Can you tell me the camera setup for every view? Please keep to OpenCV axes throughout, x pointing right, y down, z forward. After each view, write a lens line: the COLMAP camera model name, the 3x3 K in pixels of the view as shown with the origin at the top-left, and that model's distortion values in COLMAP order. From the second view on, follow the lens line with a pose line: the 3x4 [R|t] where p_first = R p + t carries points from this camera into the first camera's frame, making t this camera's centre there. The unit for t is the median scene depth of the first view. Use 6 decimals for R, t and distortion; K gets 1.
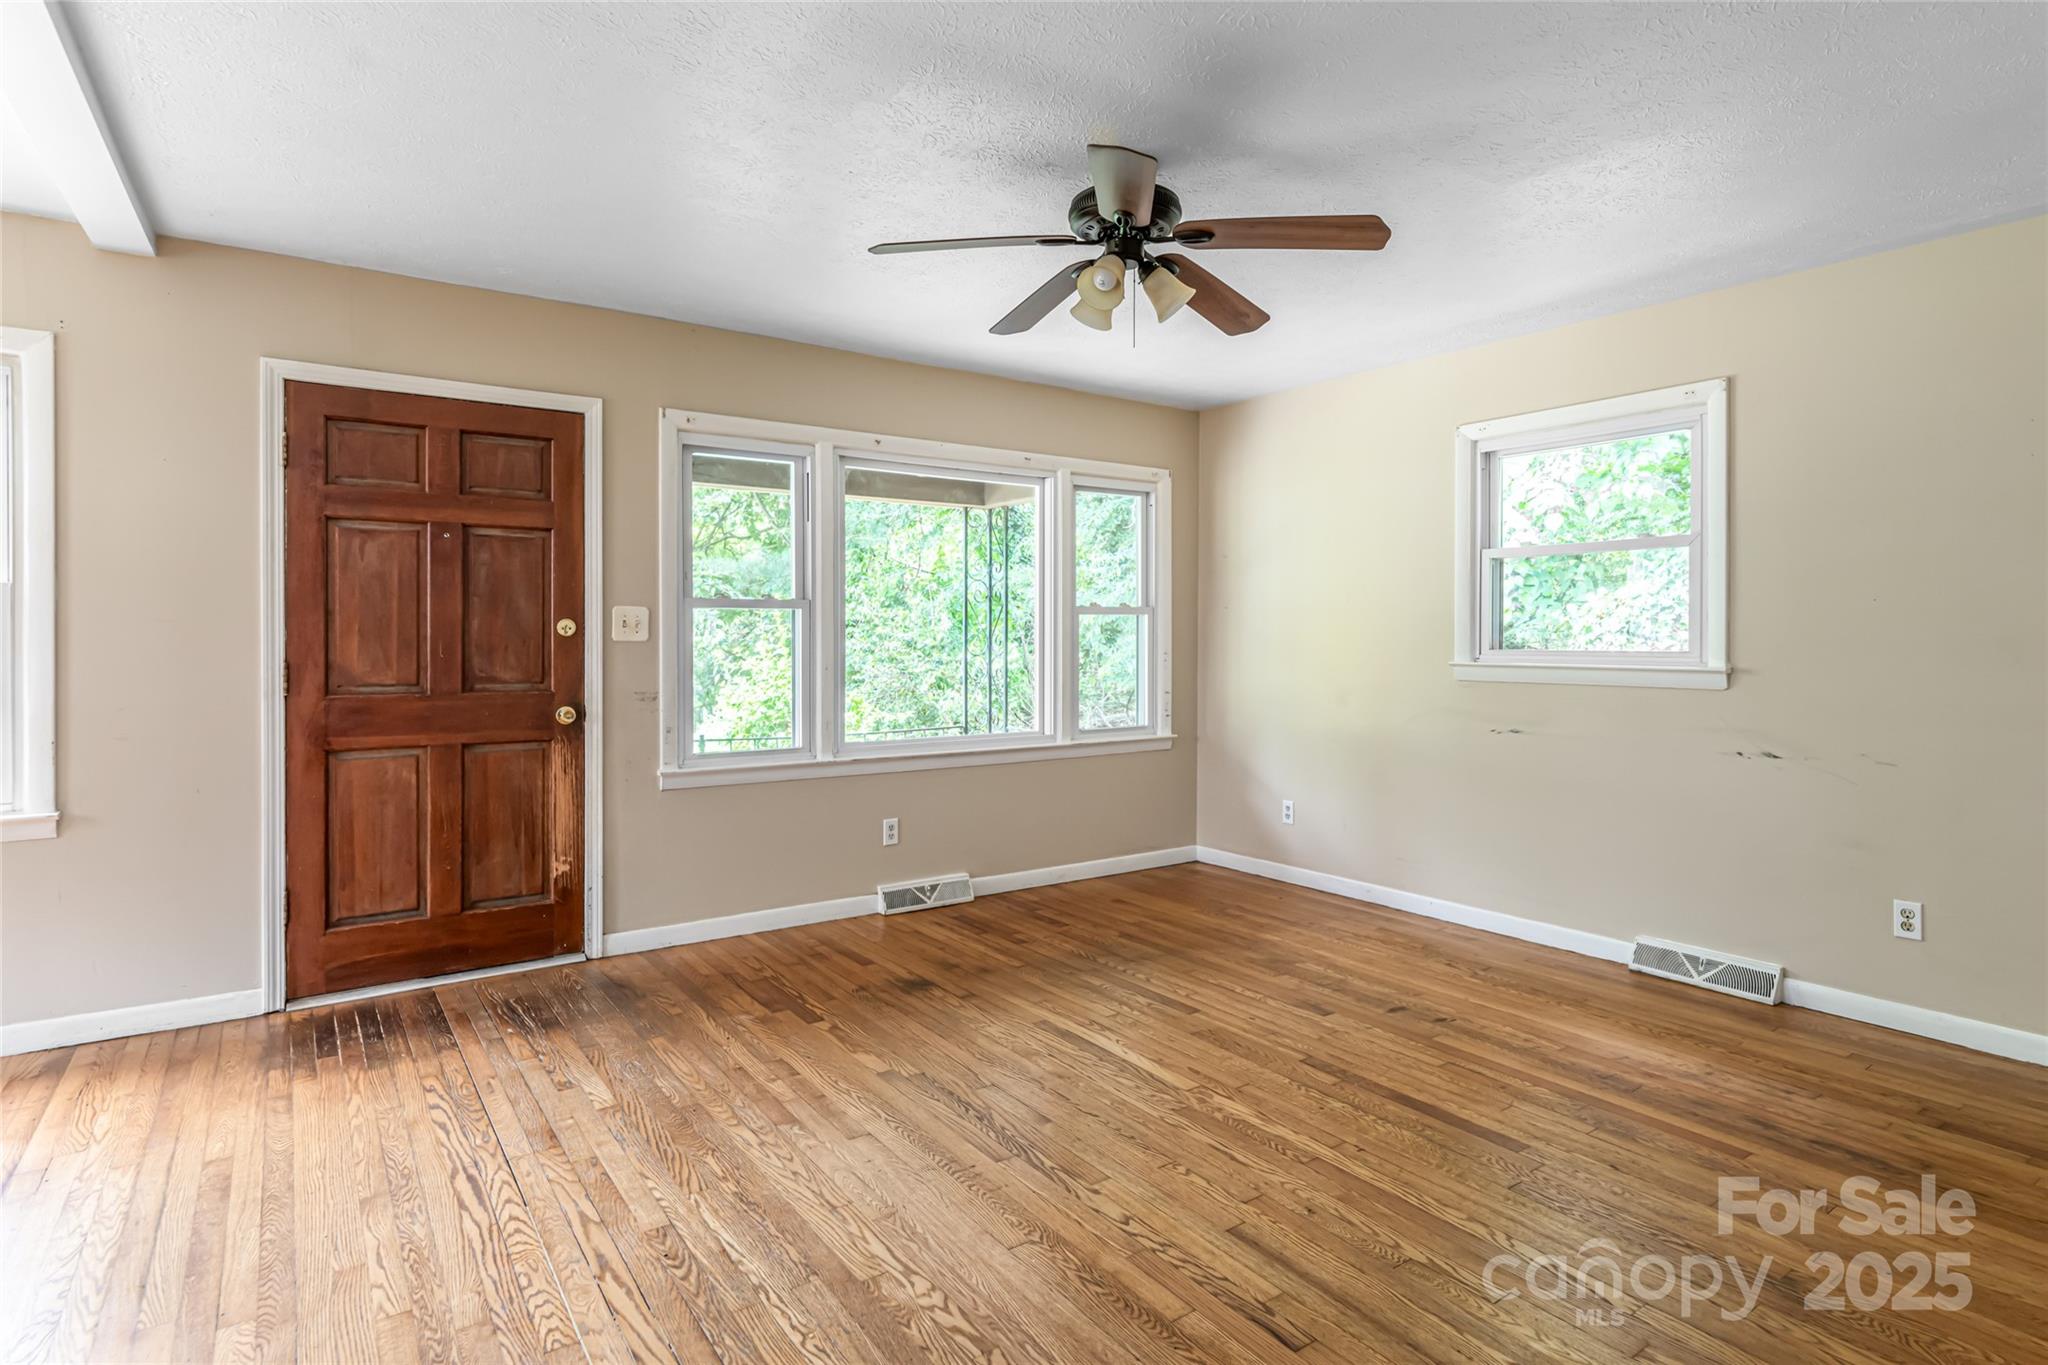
lens RADIAL K [[1056.6, 0, 1031.1], [0, 1056.6, 638.2], [0, 0, 1]] dist [-0.000490, 0.001405]
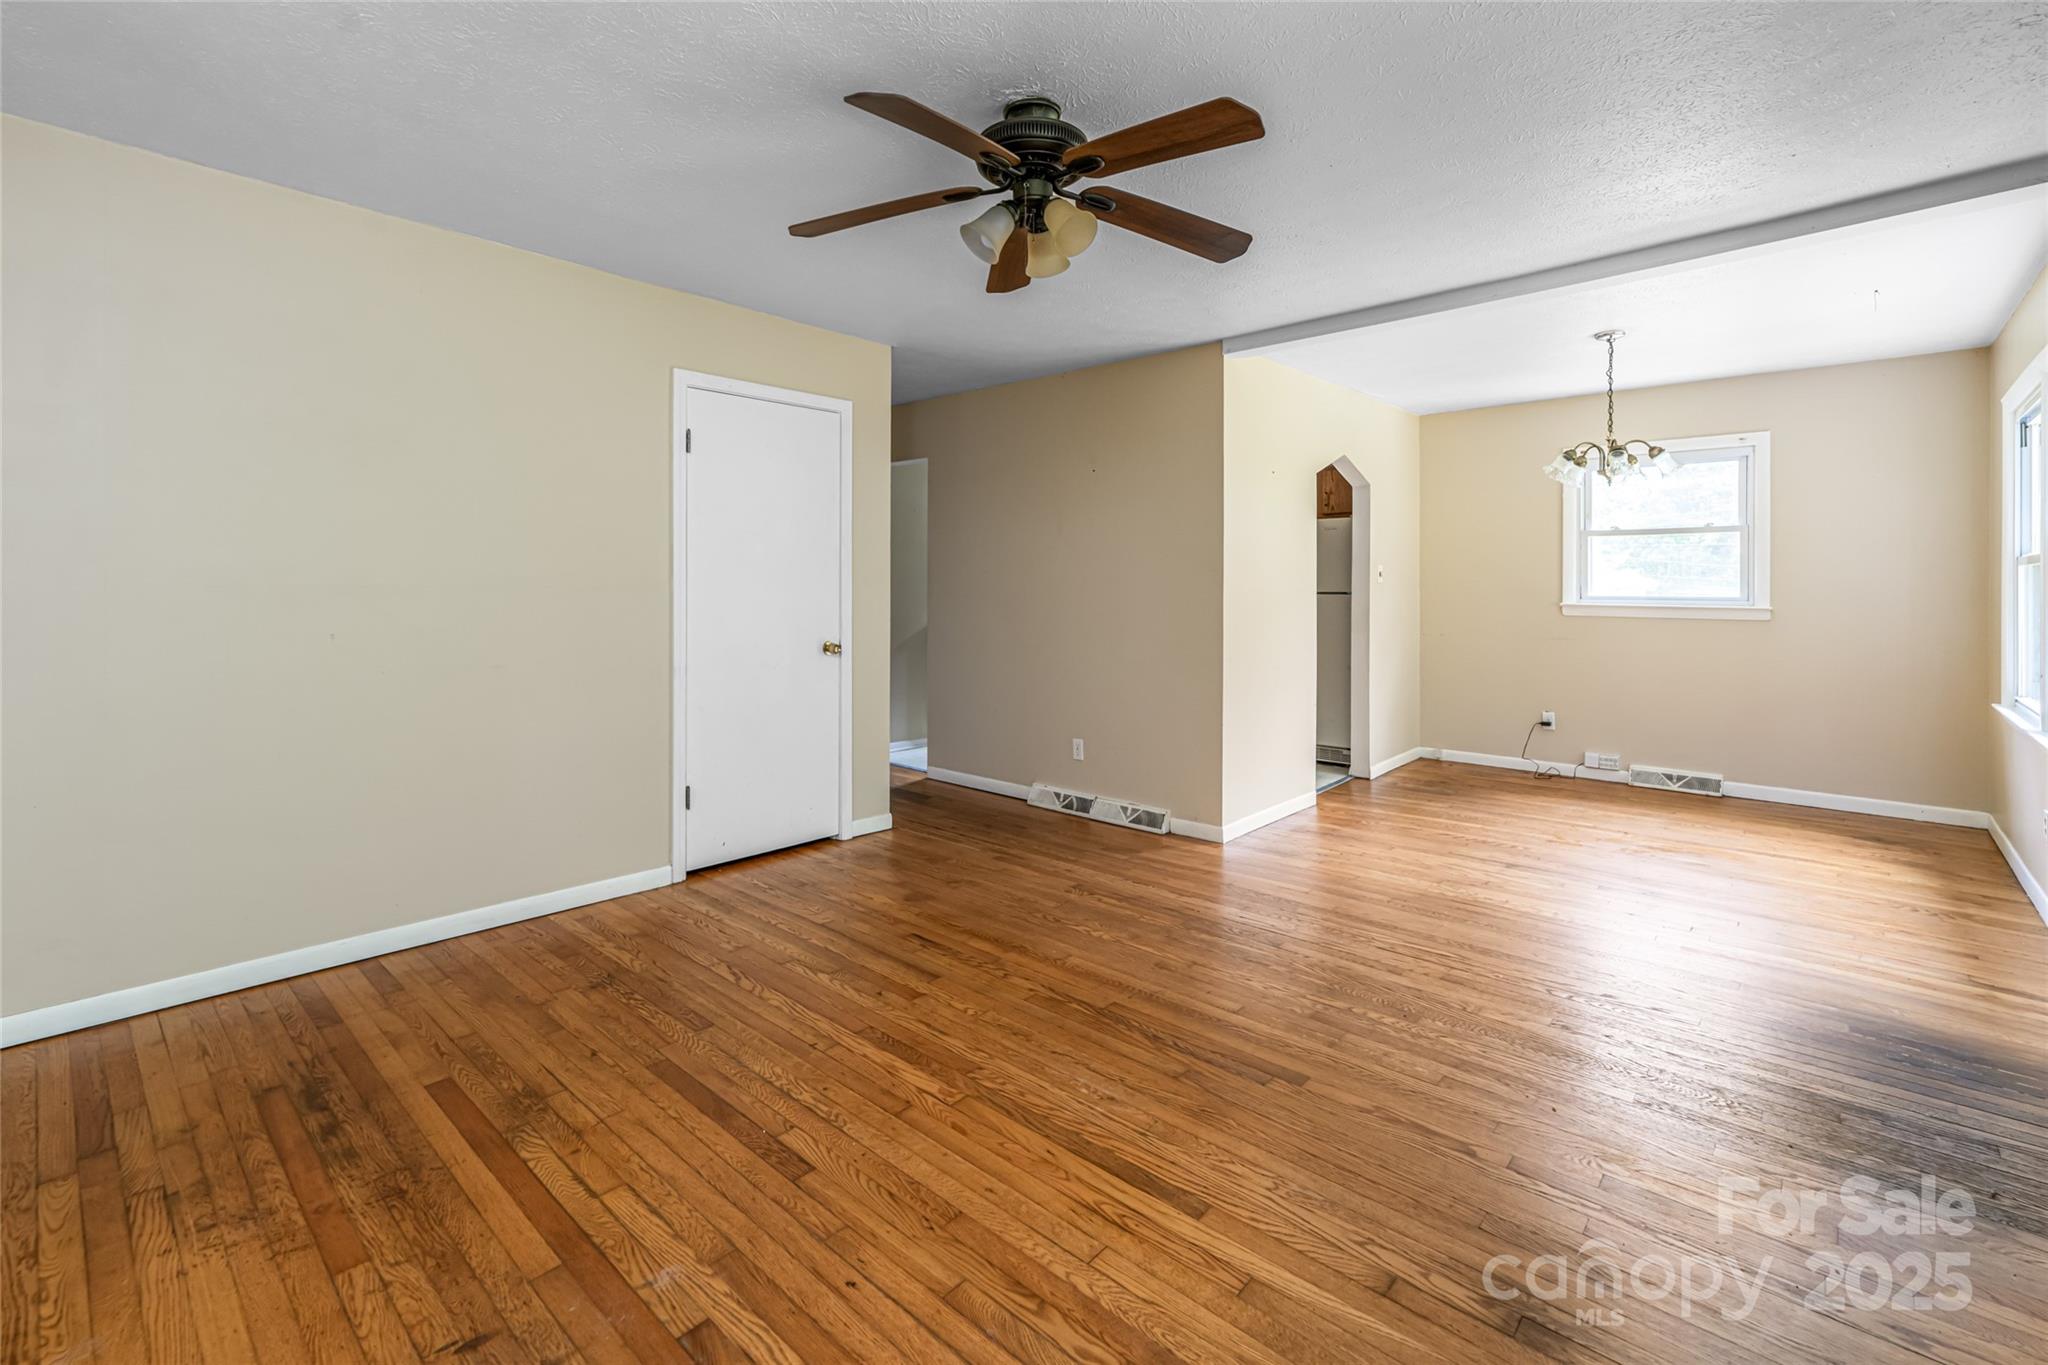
lens RADIAL K [[903.5, 0, 1035.9], [0, 903.5, 568.7], [0, 0, 1]] dist [-0.002416, 0.002011]
pose [[-0.974083, -0.008547, -0.226029, 0.204108], [-0.004734, 0.999837, -0.017408, -0.004270], [0.226141, -0.015887, -0.973965, 1.345856]]
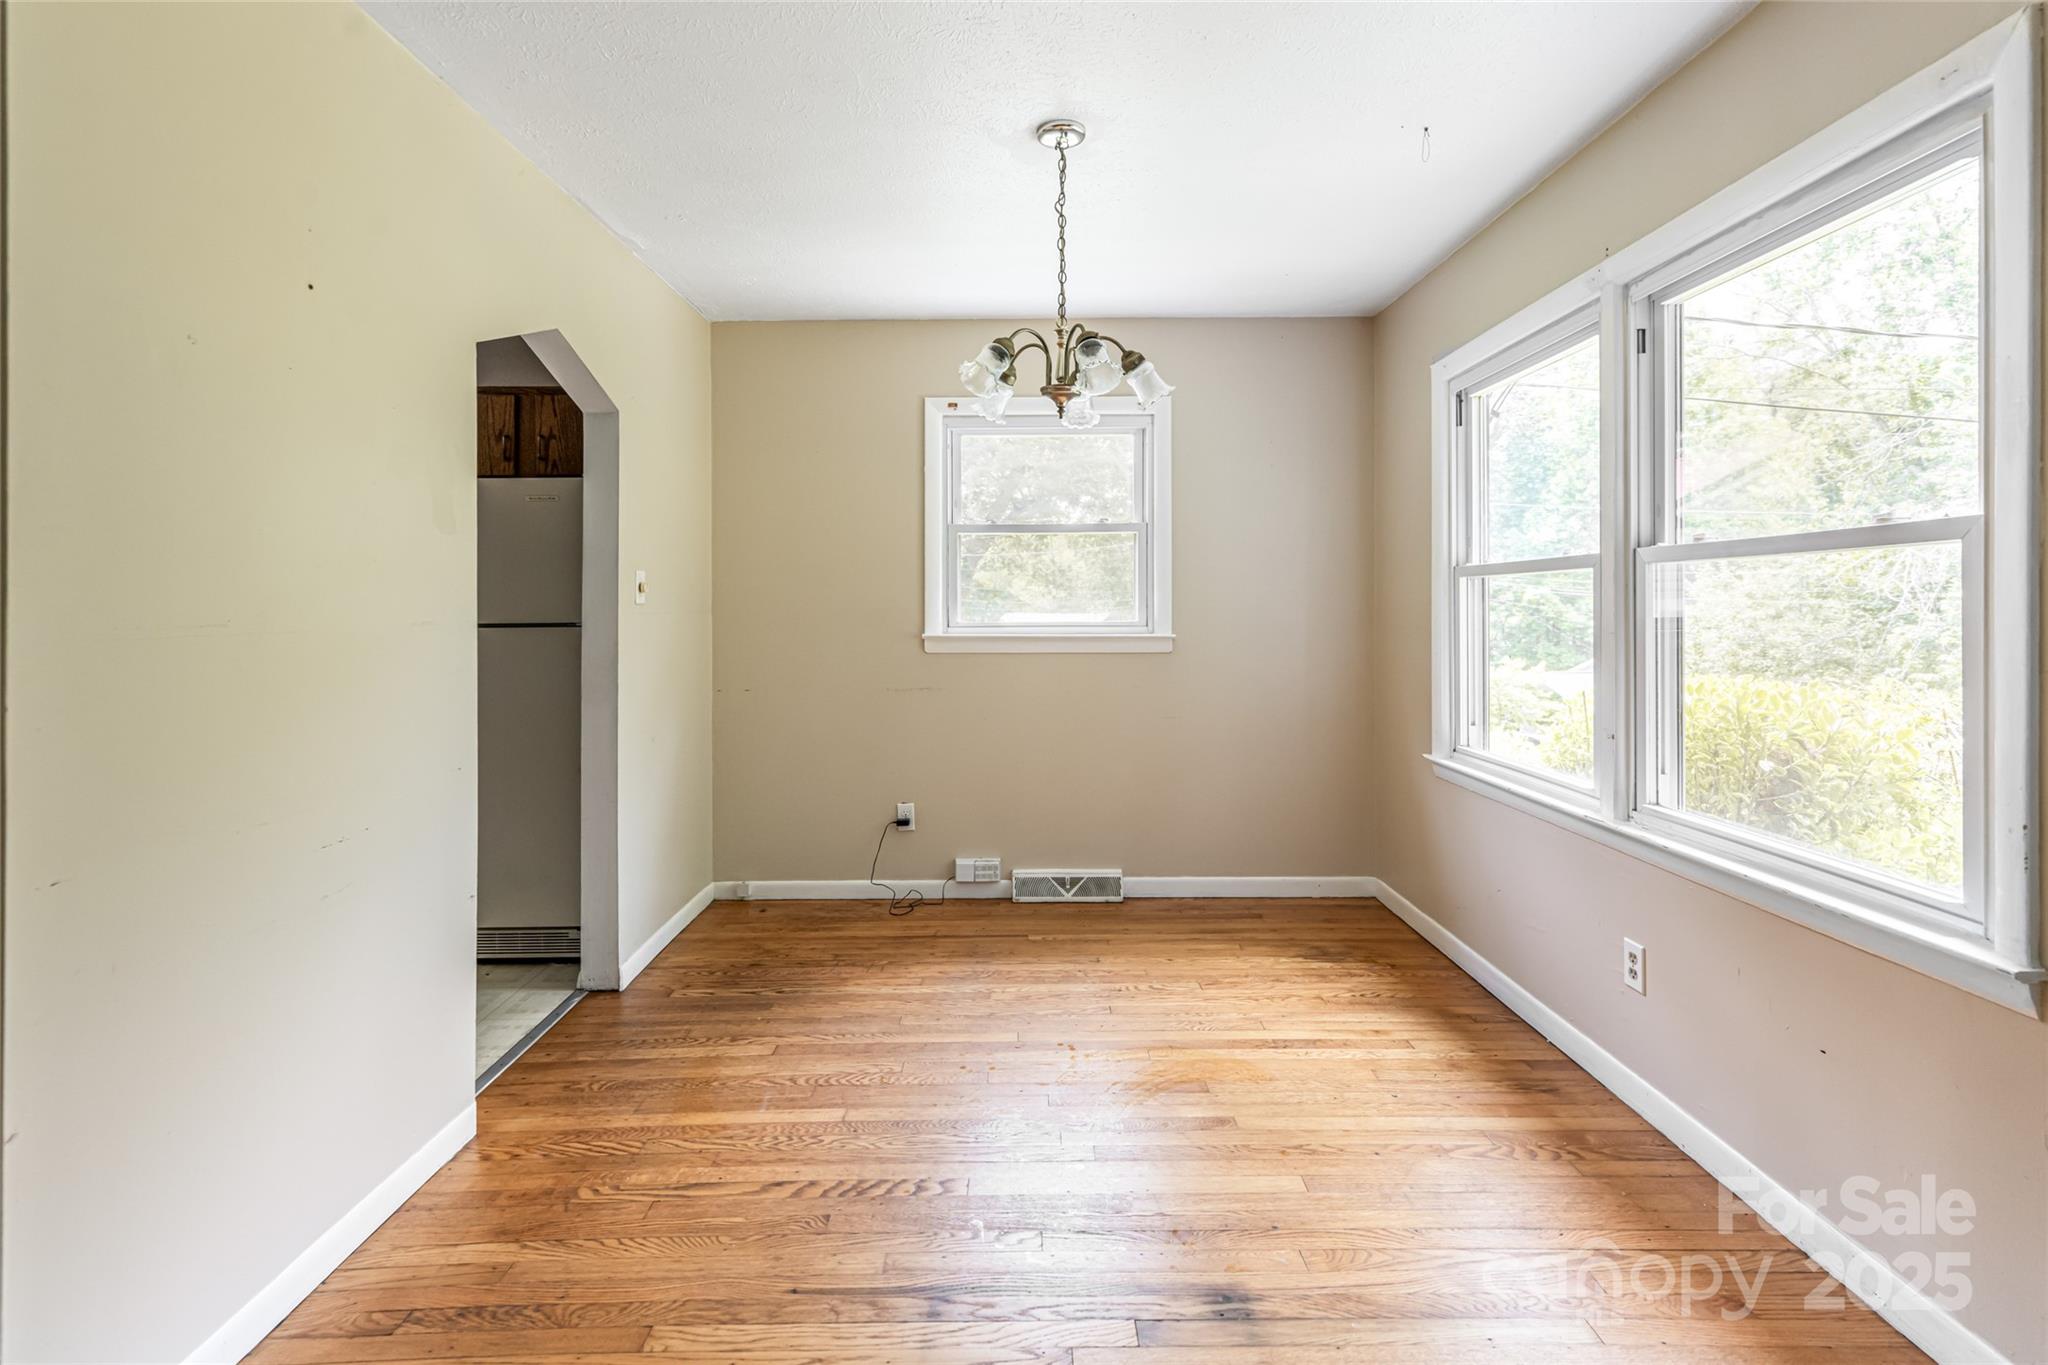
lens RADIAL K [[927.5, 0, 1023.5], [0, 927.5, 616.0], [0, 0, 1]] dist [-0.004069, -0.000307]
pose [[-0.577338, 0.007560, -0.816471, -0.248119], [0.002491, 0.999969, 0.007497, -0.004245], [0.816502, 0.002295, -0.577338, 0.723170]]
